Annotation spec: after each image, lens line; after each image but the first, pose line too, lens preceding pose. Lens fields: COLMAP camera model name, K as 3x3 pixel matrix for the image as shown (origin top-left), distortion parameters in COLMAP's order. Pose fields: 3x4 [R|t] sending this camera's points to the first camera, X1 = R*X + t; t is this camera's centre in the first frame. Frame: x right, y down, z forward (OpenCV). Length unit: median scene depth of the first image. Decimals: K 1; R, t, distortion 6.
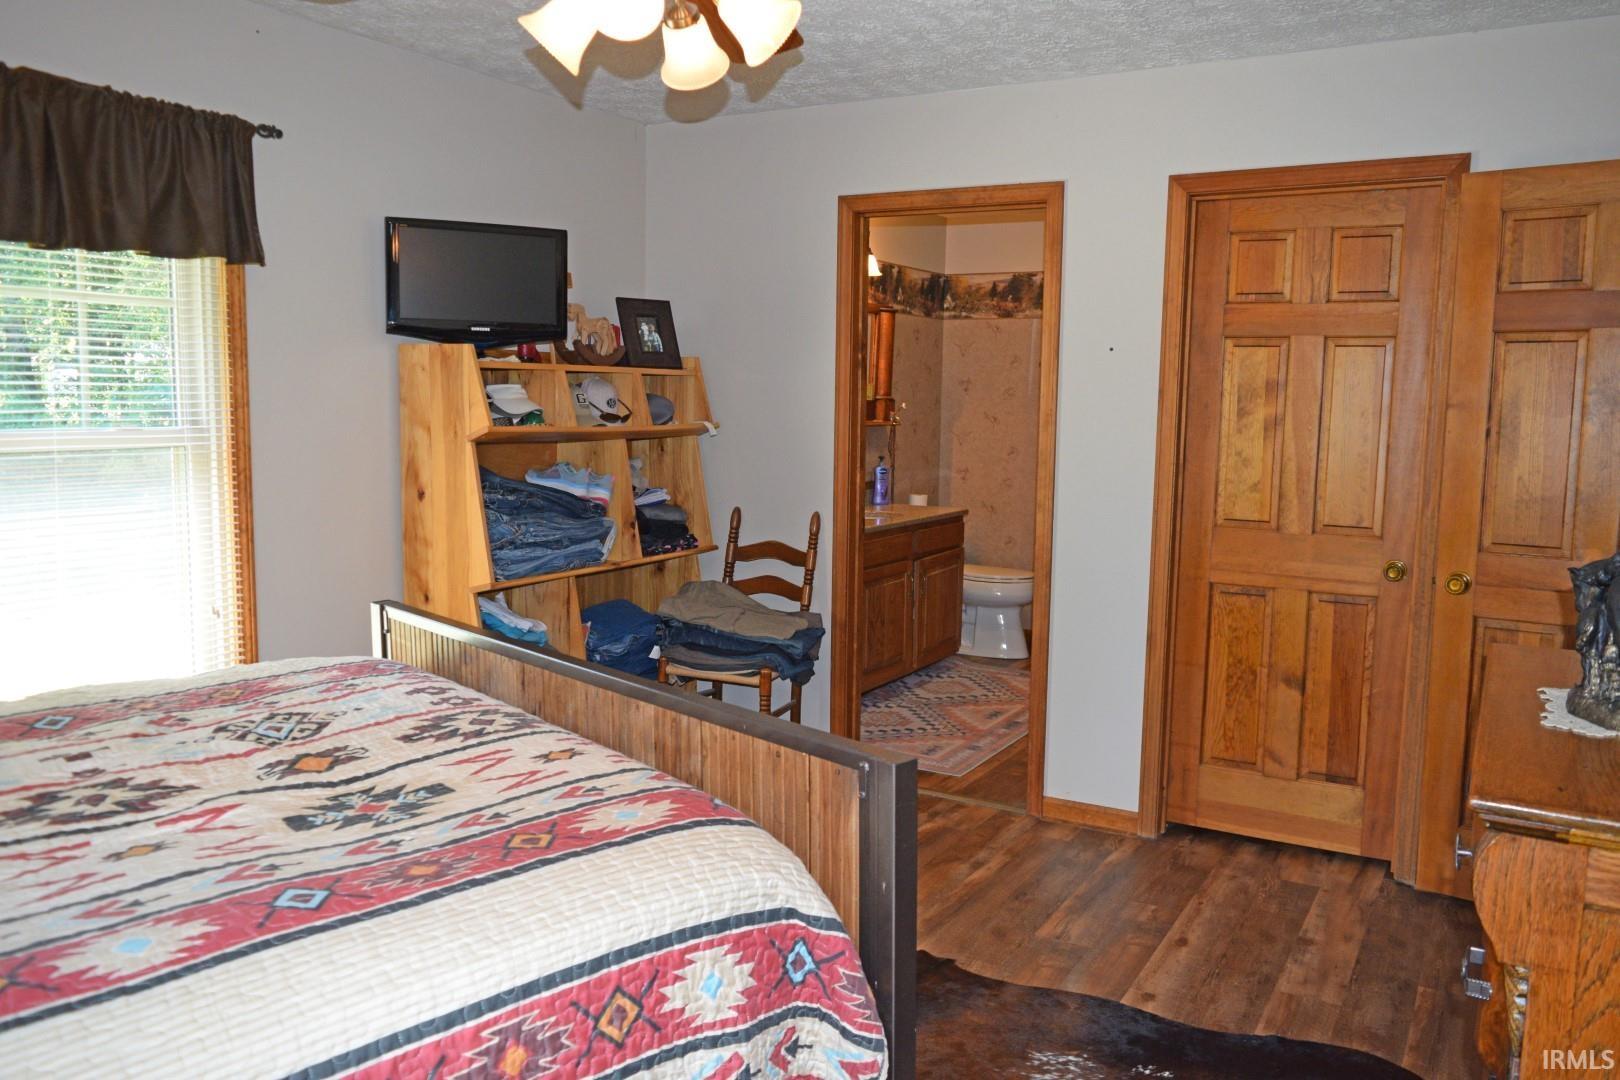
lens RADIAL K [[1253.7, 0, 810.0], [0, 1253.7, 540.0], [0, 0, 1]] dist [-0.013173, -0.004398]
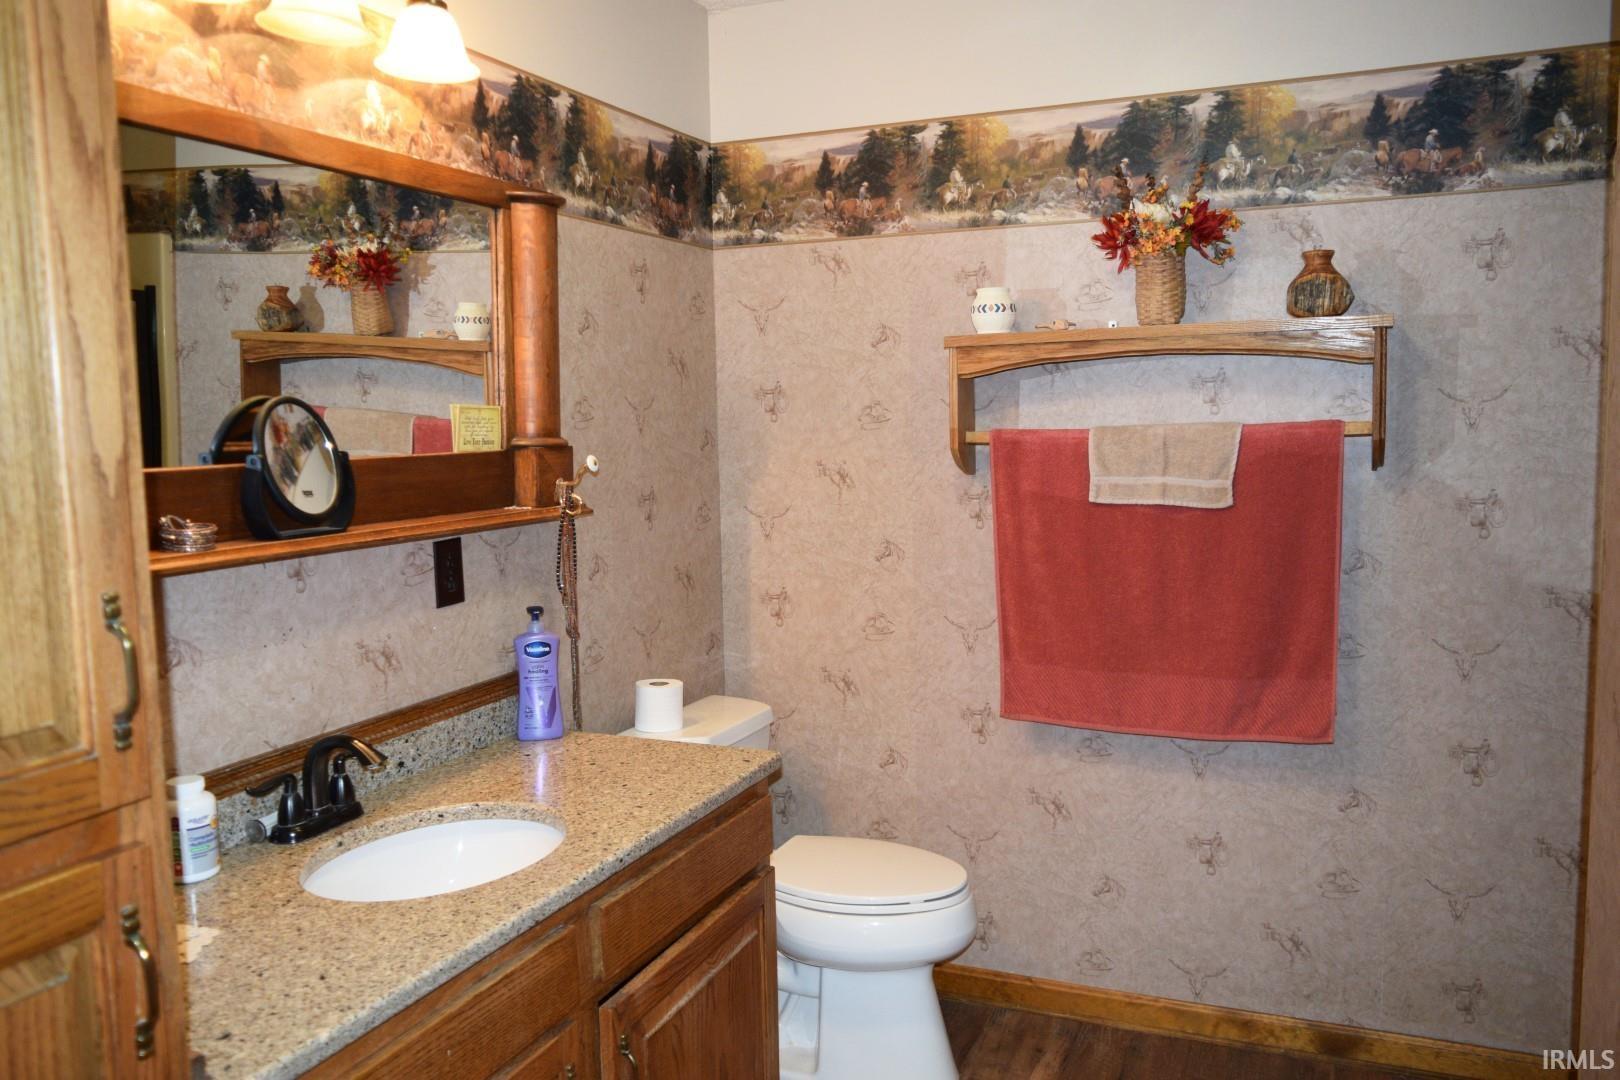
lens RADIAL K [[1253.7, 0, 810.0], [0, 1253.7, 540.0], [0, 0, 1]] dist [-0.013173, -0.004398]
pose [[0.991733, -0.047831, 0.119074, 0.085397], [0.049174, 0.998755, -0.008368, -0.072434], [-0.118526, 0.014154, 0.992850, 0.582306]]
